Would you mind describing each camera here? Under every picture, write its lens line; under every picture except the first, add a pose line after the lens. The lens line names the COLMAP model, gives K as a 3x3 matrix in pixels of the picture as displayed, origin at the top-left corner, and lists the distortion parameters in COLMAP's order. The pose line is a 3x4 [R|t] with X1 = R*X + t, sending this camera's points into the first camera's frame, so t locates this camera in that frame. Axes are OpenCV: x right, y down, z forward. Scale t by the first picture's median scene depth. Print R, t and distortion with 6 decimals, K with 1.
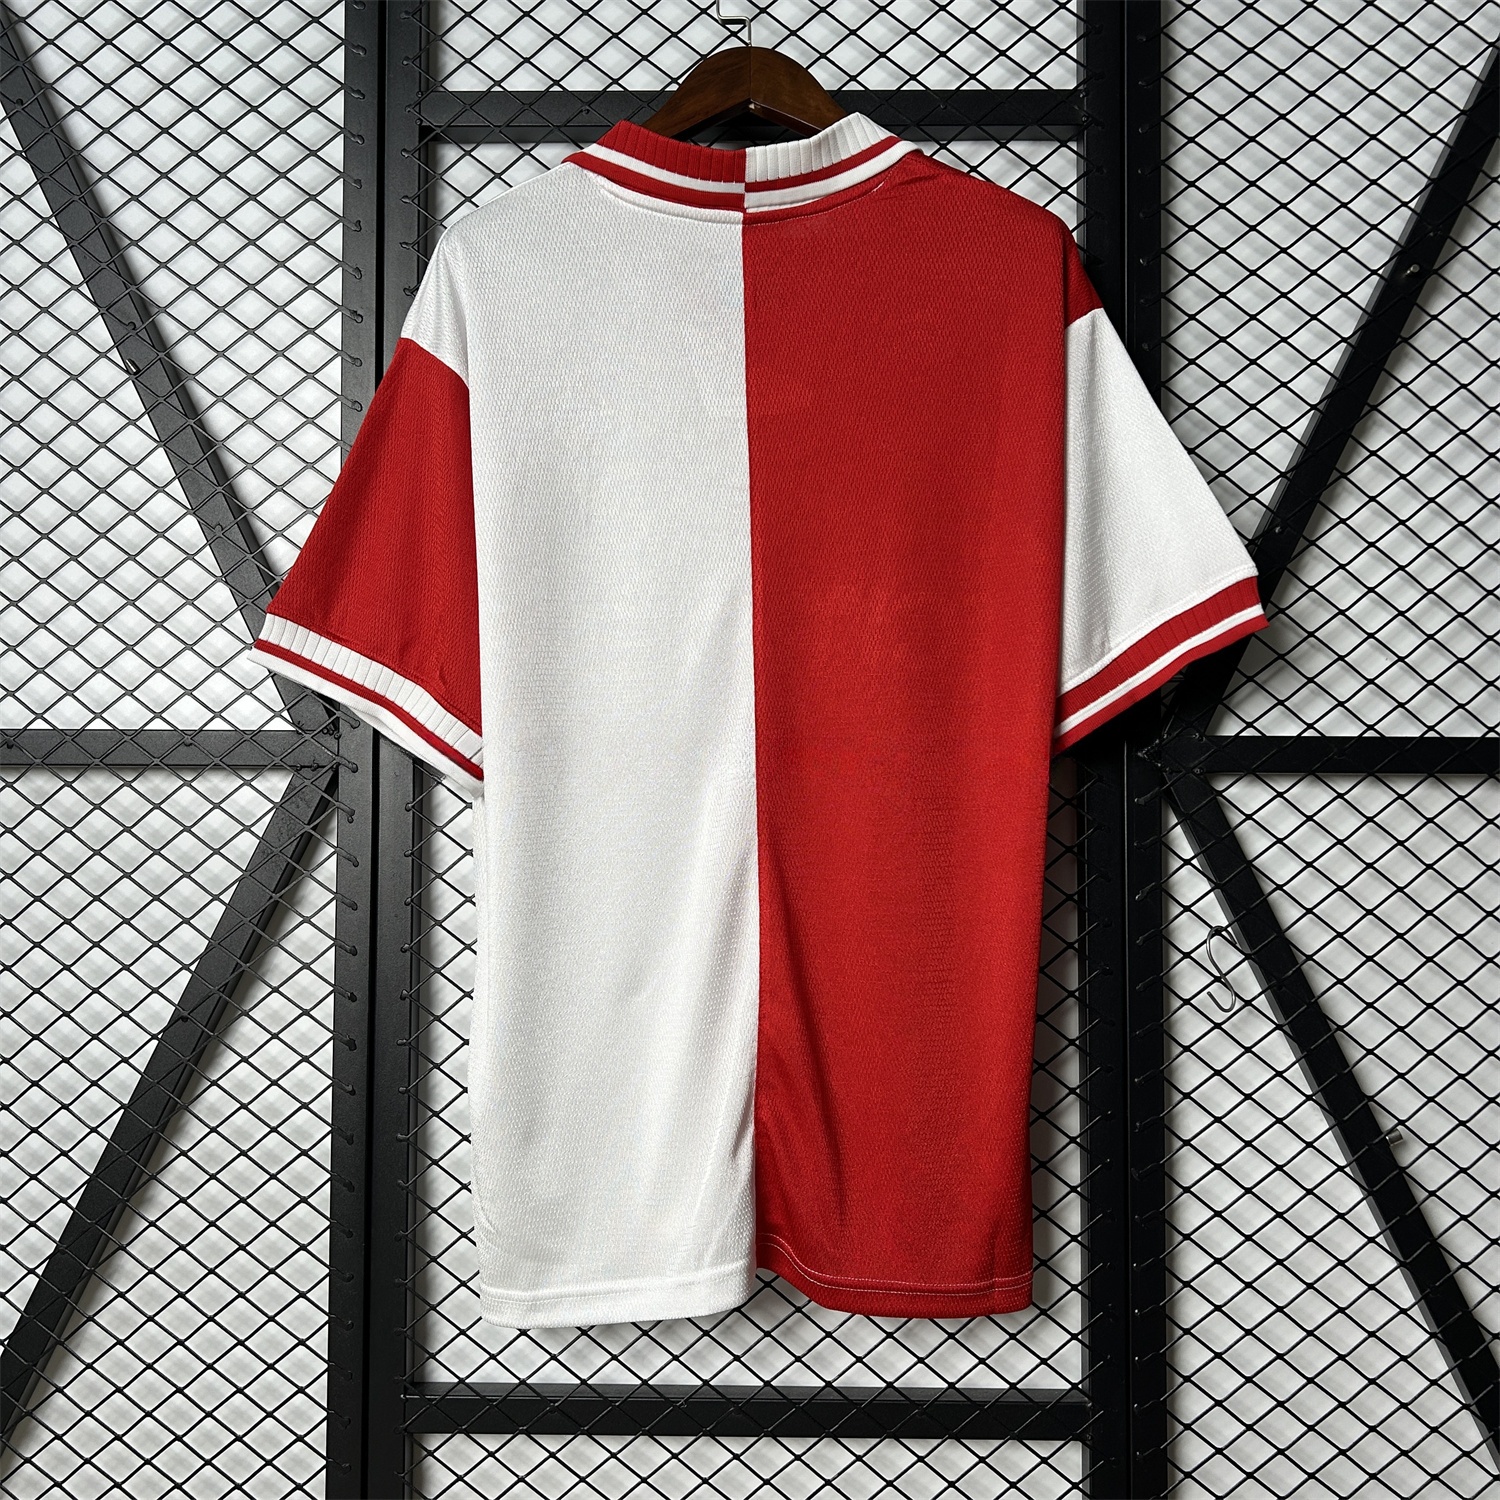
lens RADIAL K [[1388.8, 0, 776.2], [0, 1388.8, 749.7], [0, 0, 1]] dist [0.006593, 0.007364]
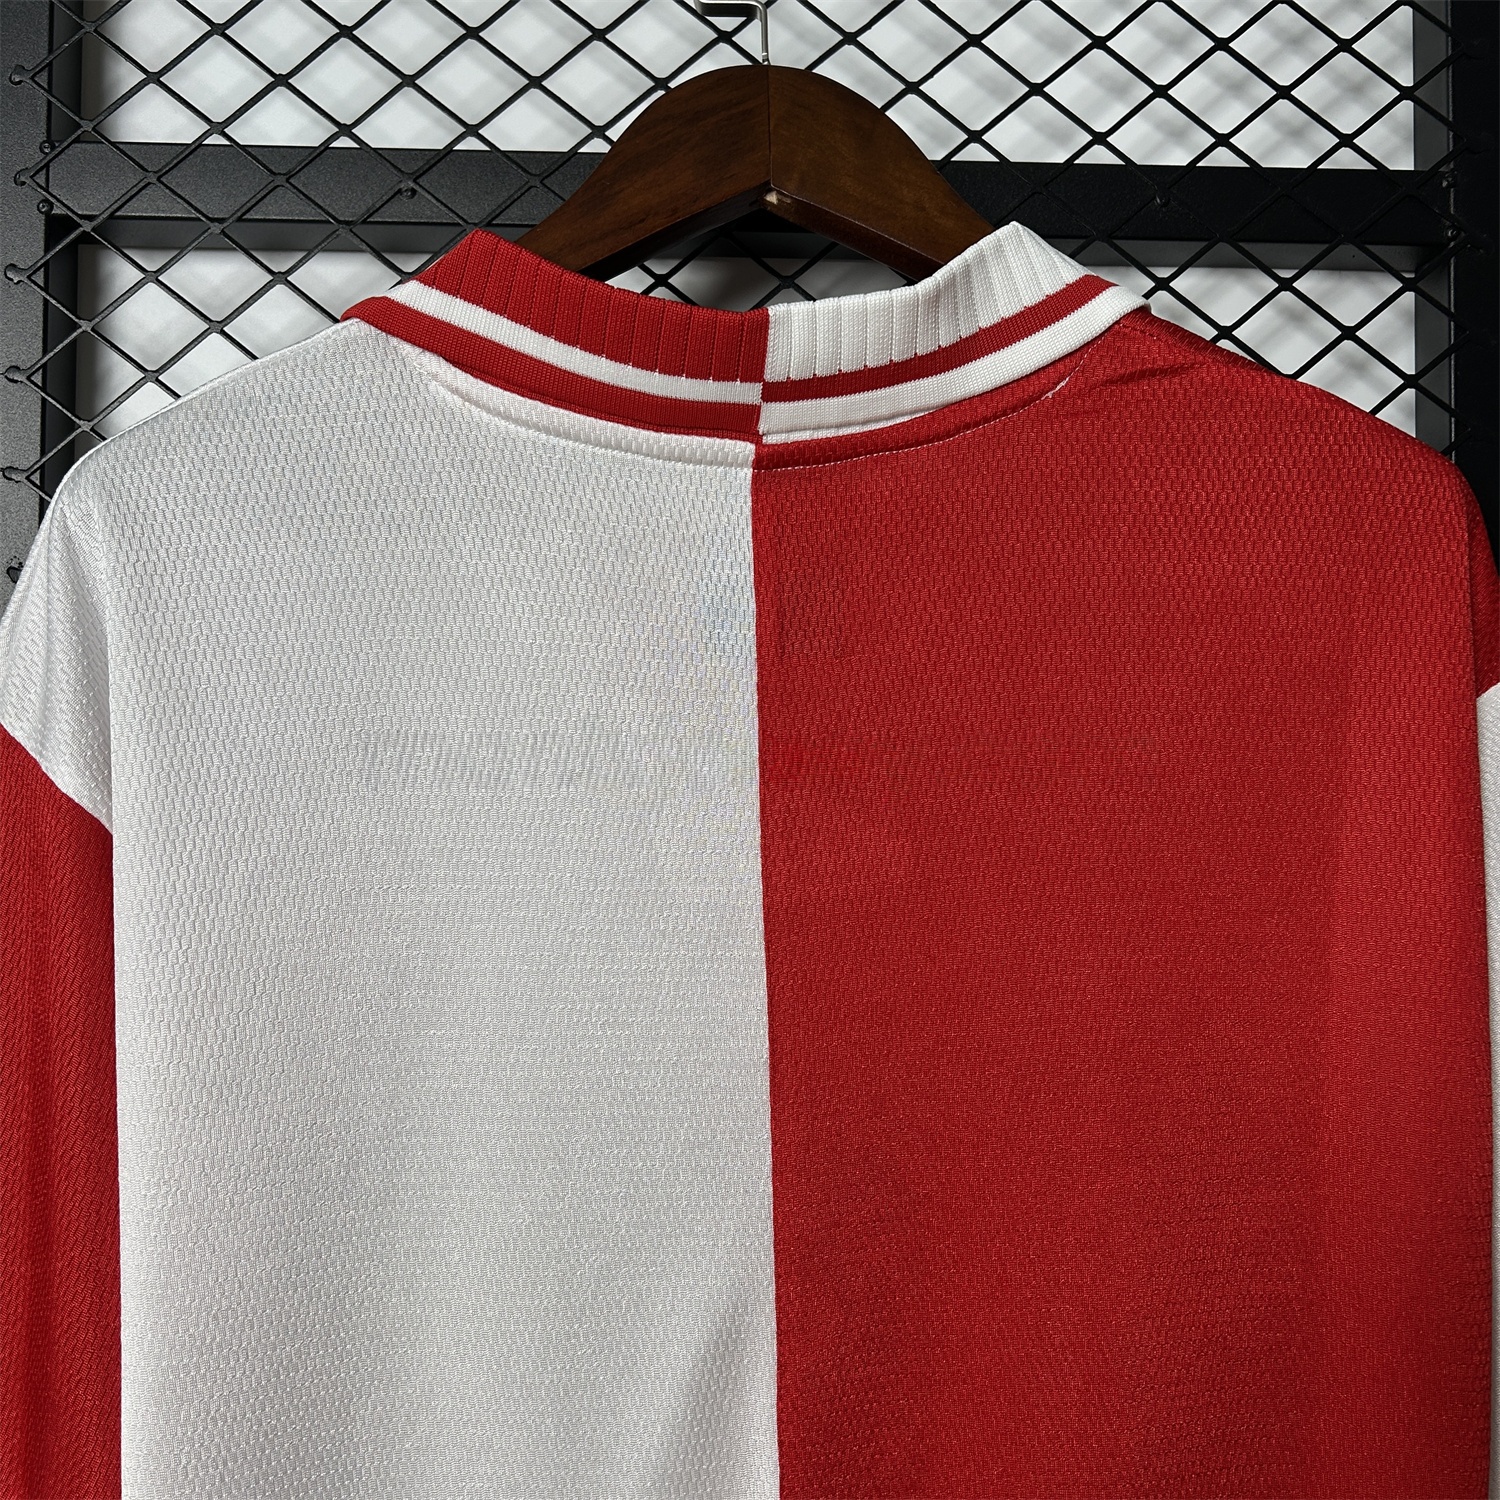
lens RADIAL K [[1367.2, 0, 750.0], [0, 1367.2, 750.0], [0, 0, 1]] dist [0.004208, 0.000043]
pose [[0.998904, 0.004215, 0.046611, -0.044327], [-0.004434, 0.999980, 0.004606, -0.284942], [-0.046590, -0.004807, 0.998903, 0.555113]]
